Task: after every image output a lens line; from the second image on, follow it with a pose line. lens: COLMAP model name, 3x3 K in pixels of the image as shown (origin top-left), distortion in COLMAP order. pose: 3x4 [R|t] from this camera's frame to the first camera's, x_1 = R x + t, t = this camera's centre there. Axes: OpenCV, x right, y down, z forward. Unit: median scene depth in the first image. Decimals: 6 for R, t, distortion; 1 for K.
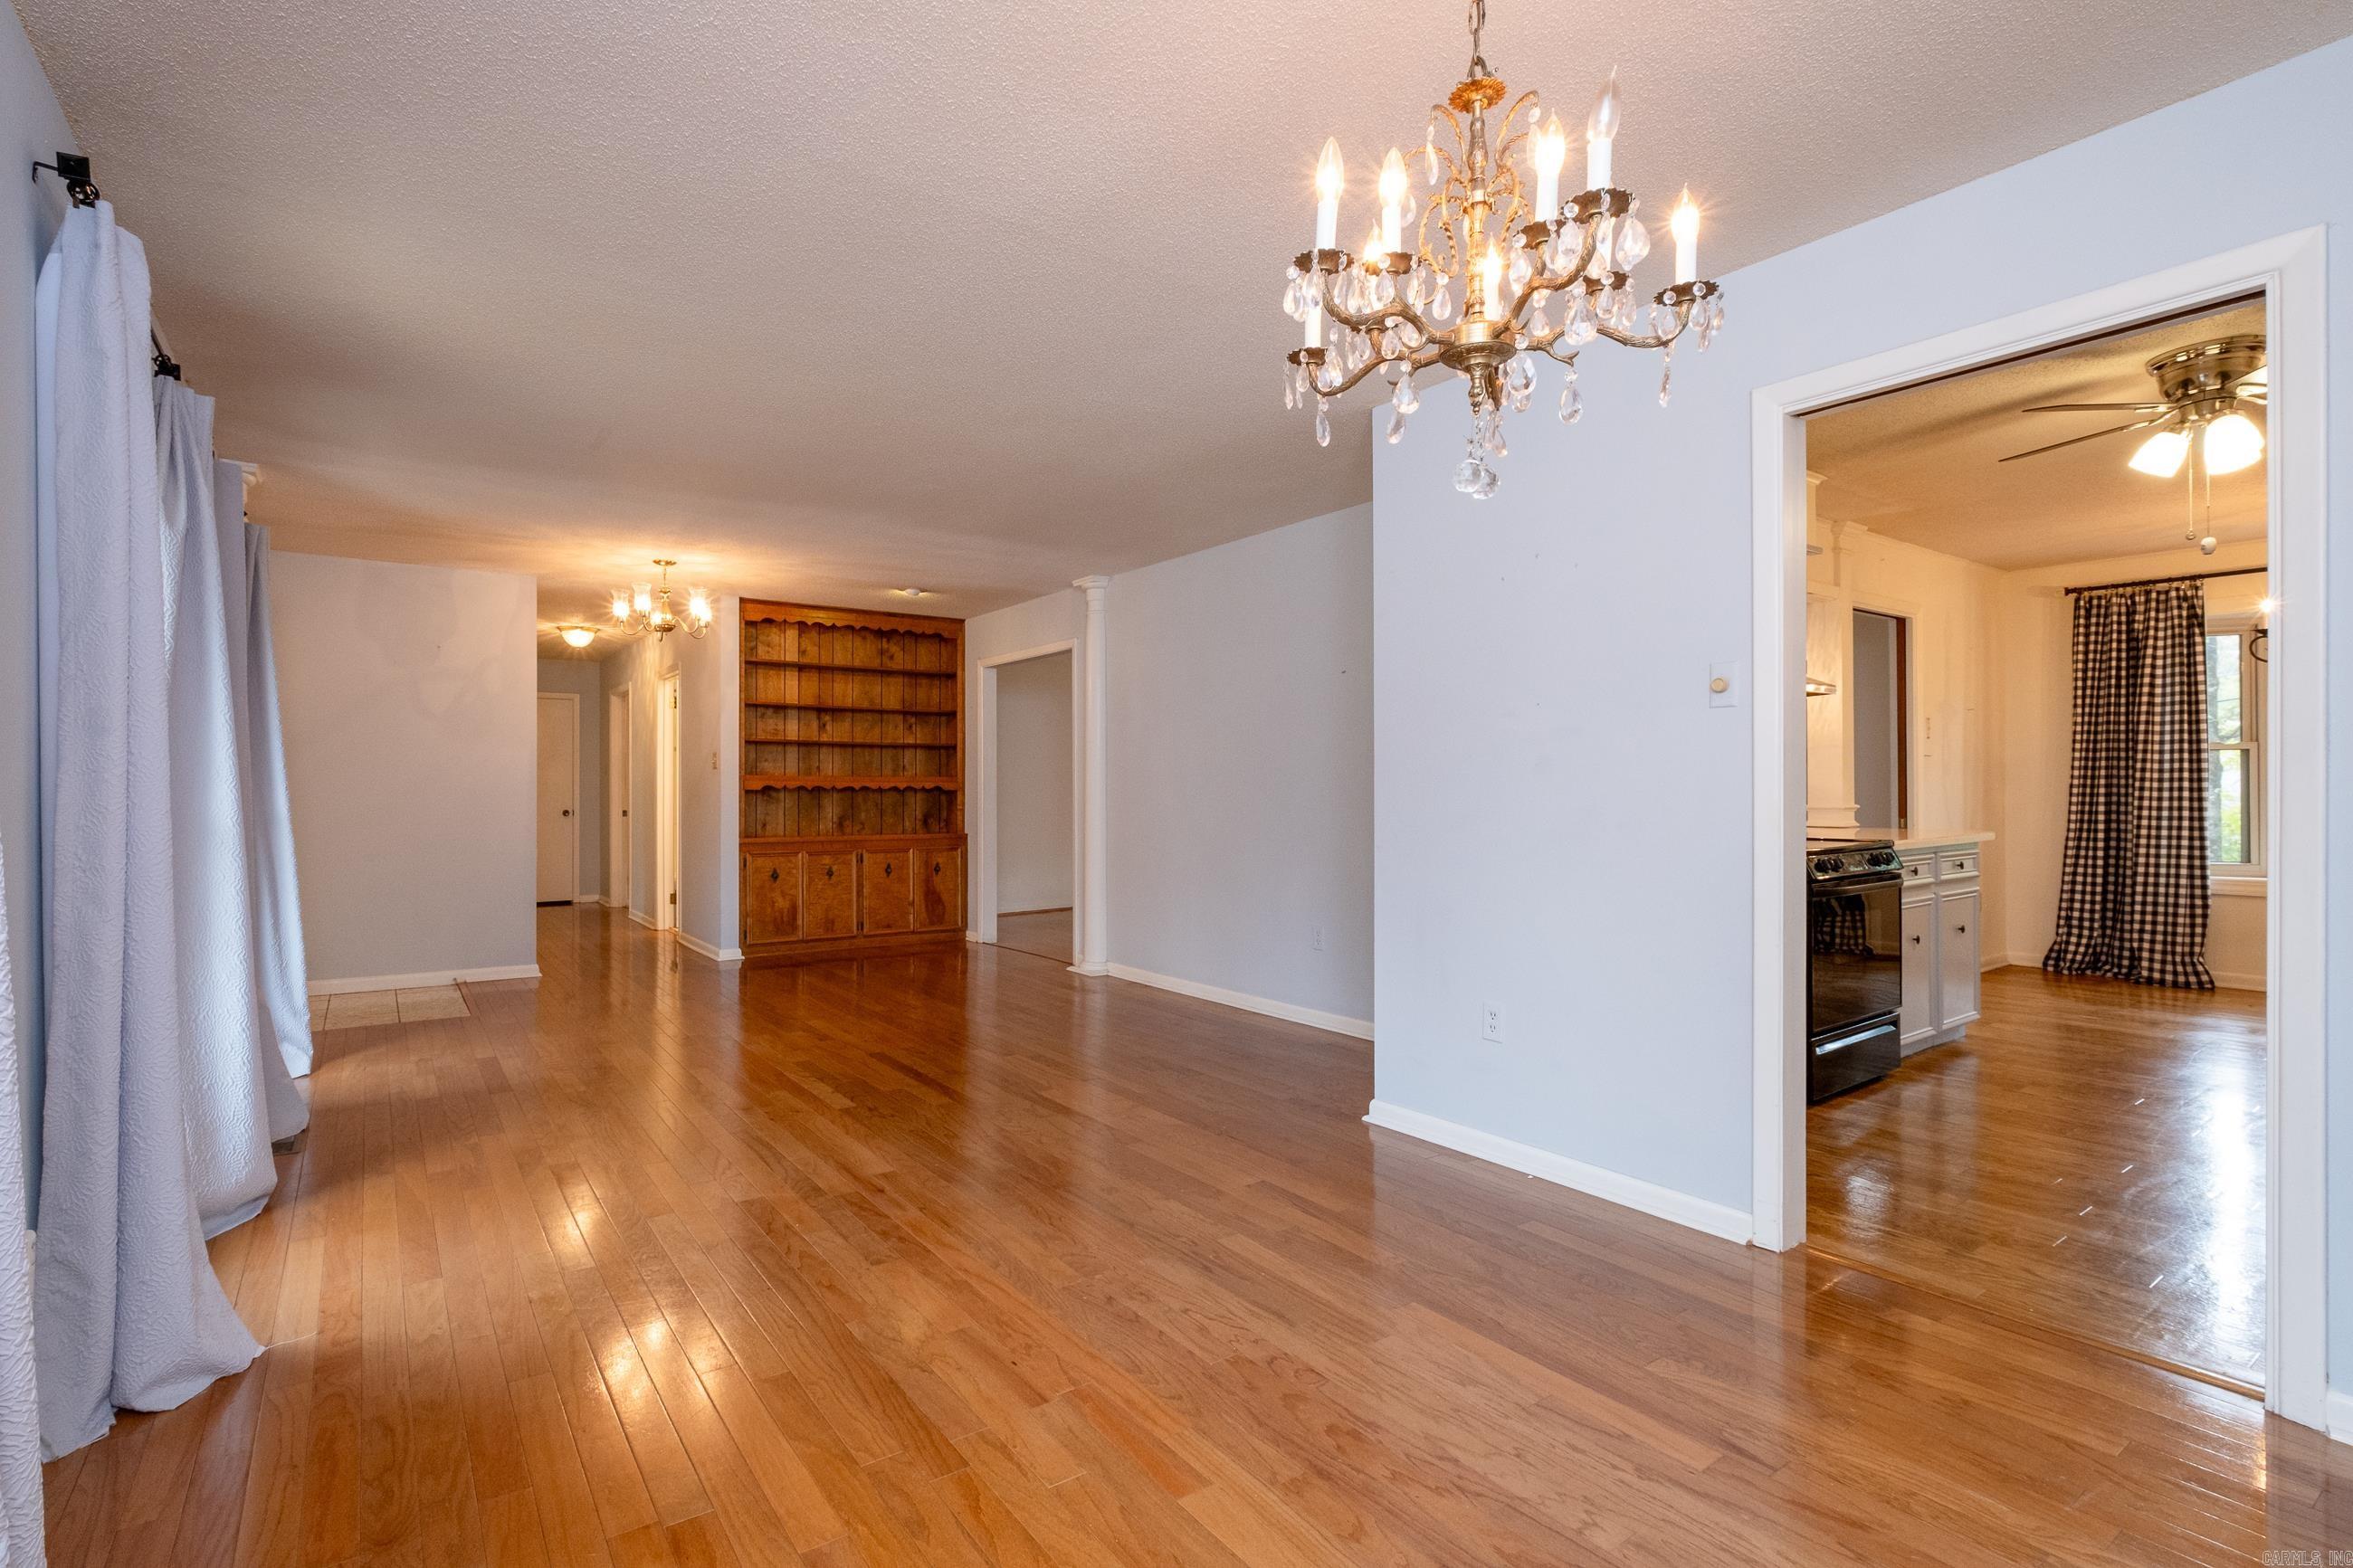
lens RADIAL K [[1072.6, 0, 1116.5], [0, 1072.6, 800.2], [0, 0, 1]] dist [-0.001394, 0.001691]
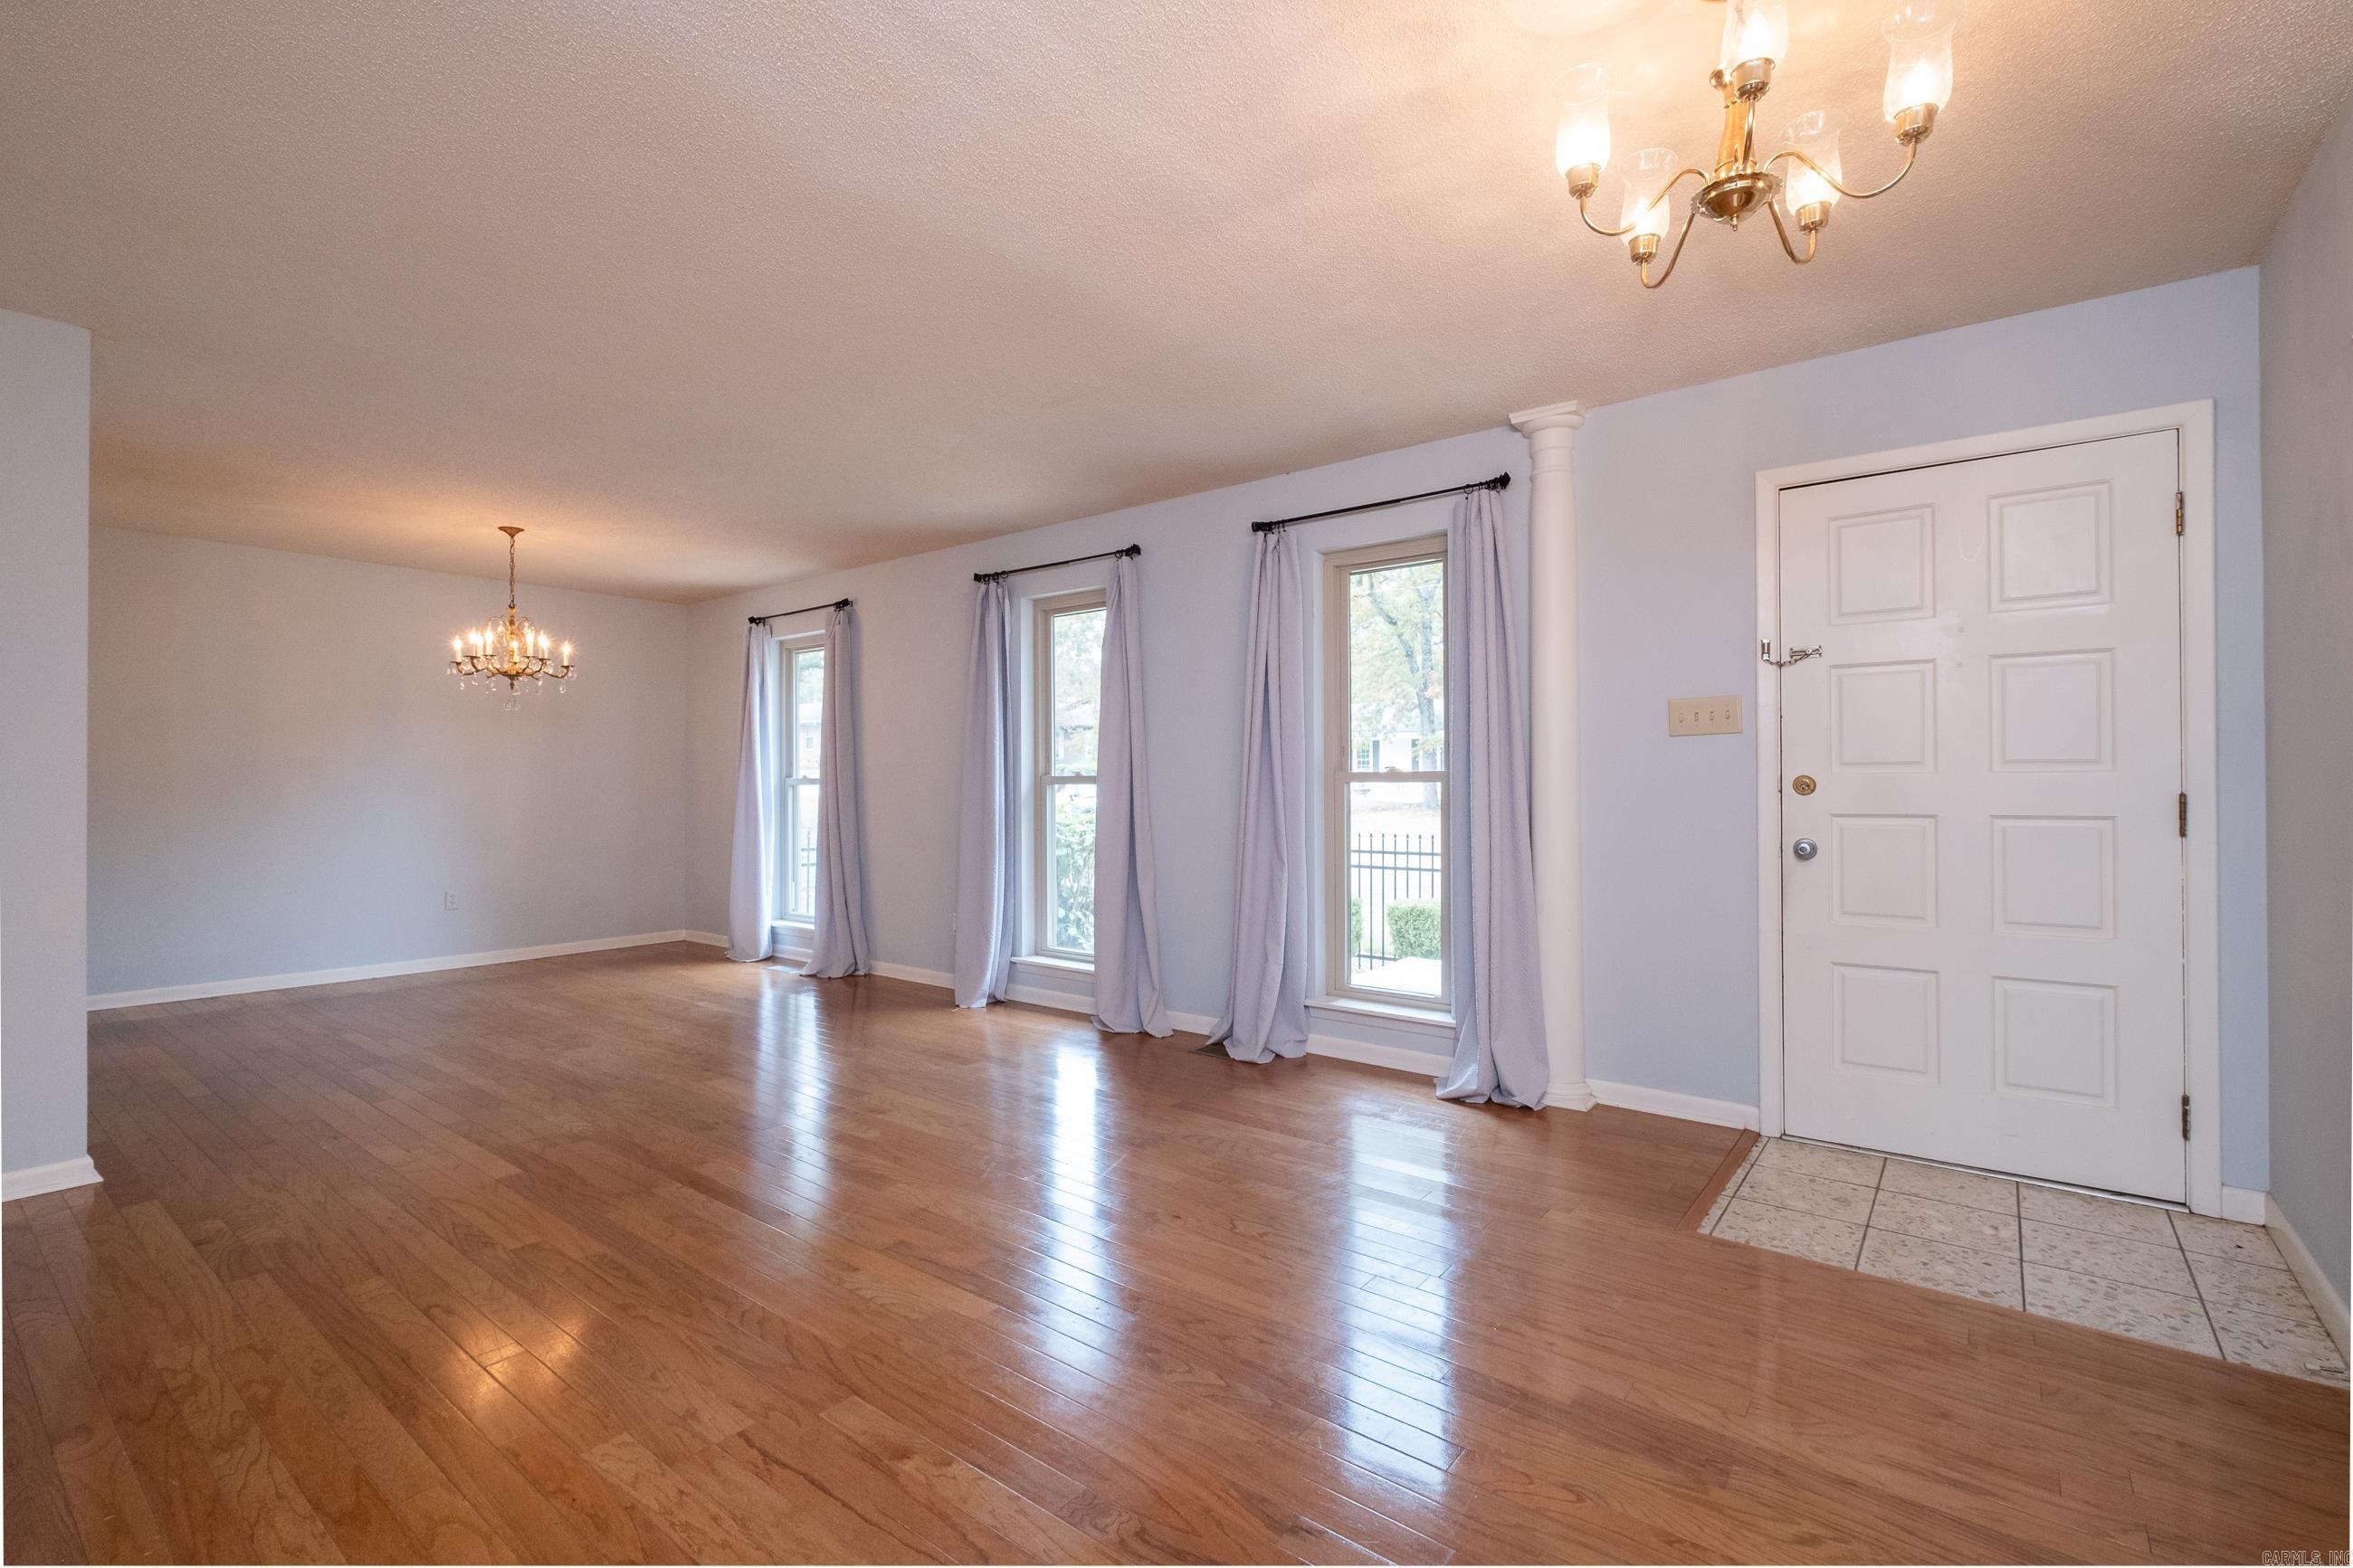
lens RADIAL K [[1072.6, 0, 1181.8], [0, 1072.6, 785.0], [0, 0, 1]] dist [-0.001394, 0.001691]
pose [[-0.958149, 0.004405, -0.286235, -0.161215], [0.001298, 0.999938, 0.011044, -0.008503], [0.286266, 0.010210, -0.958096, 0.980709]]
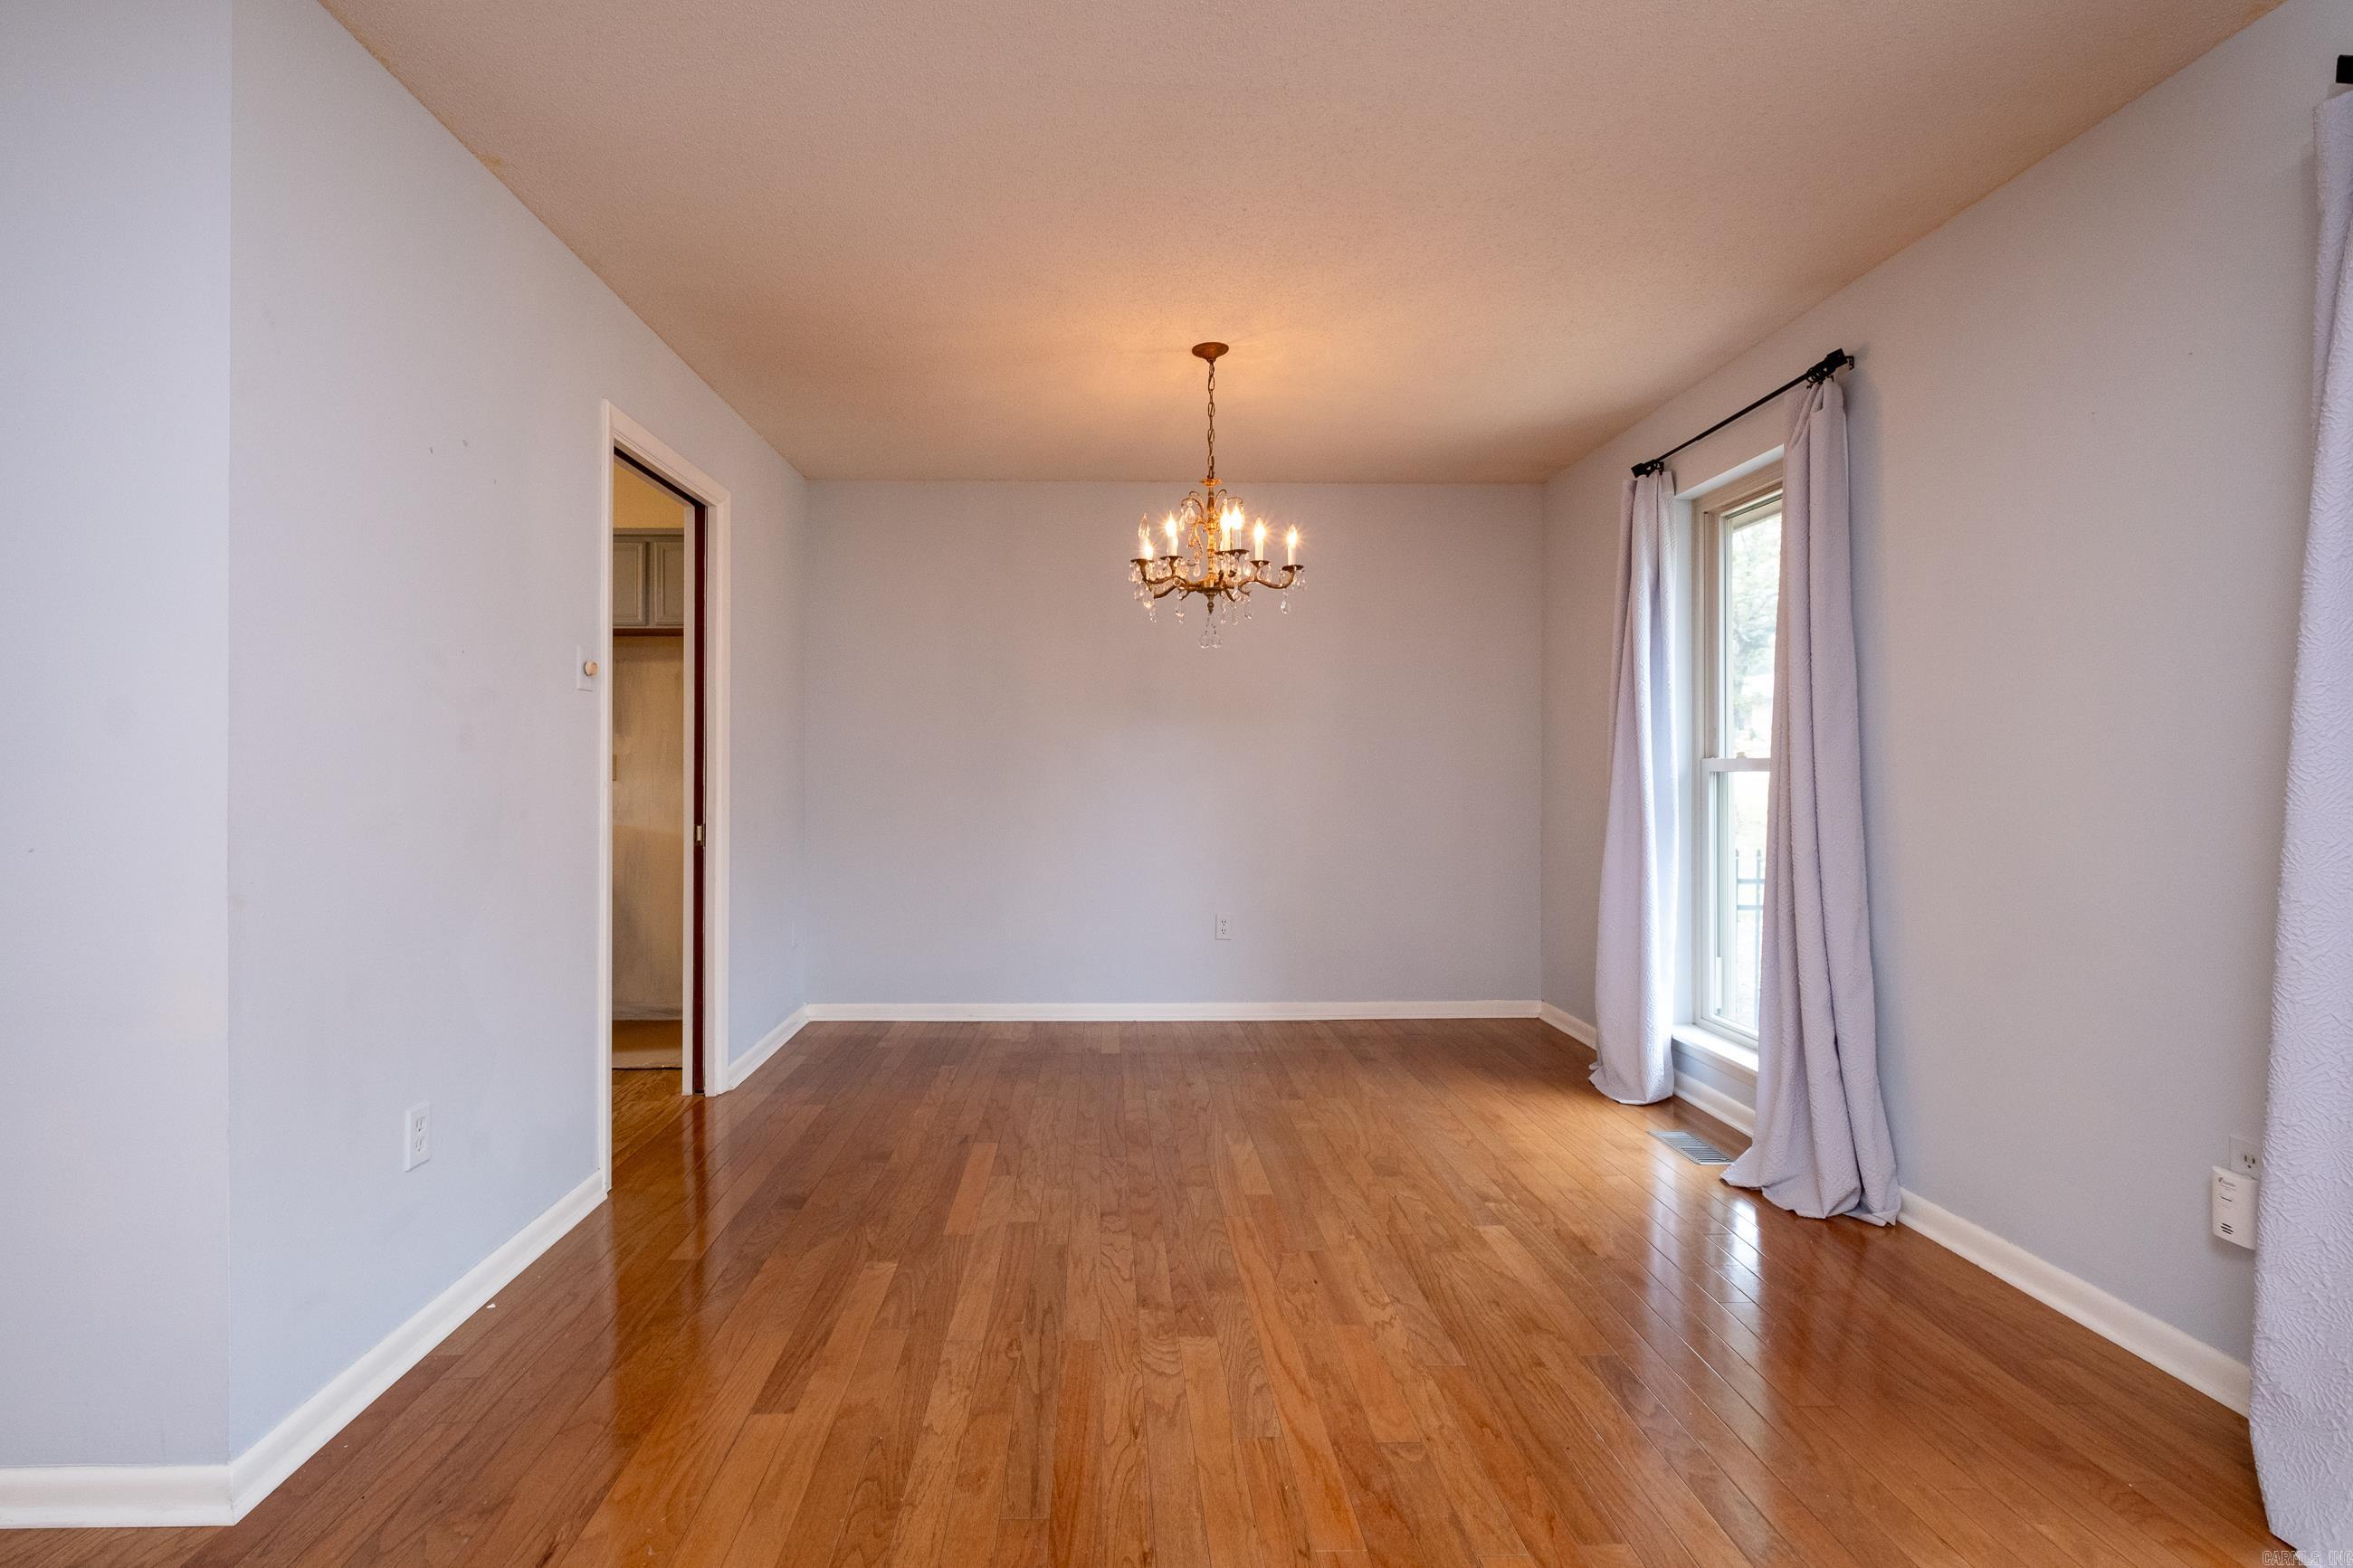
lens RADIAL K [[1072.6, 0, 1126.0], [0, 1072.6, 768.1], [0, 0, 1]] dist [-0.001394, 0.001691]
pose [[-0.832277, 0.002265, 0.554356, -0.150959], [0.006414, 0.999964, 0.005542, -0.004817], [-0.554324, 0.008168, -0.832261, 0.557550]]
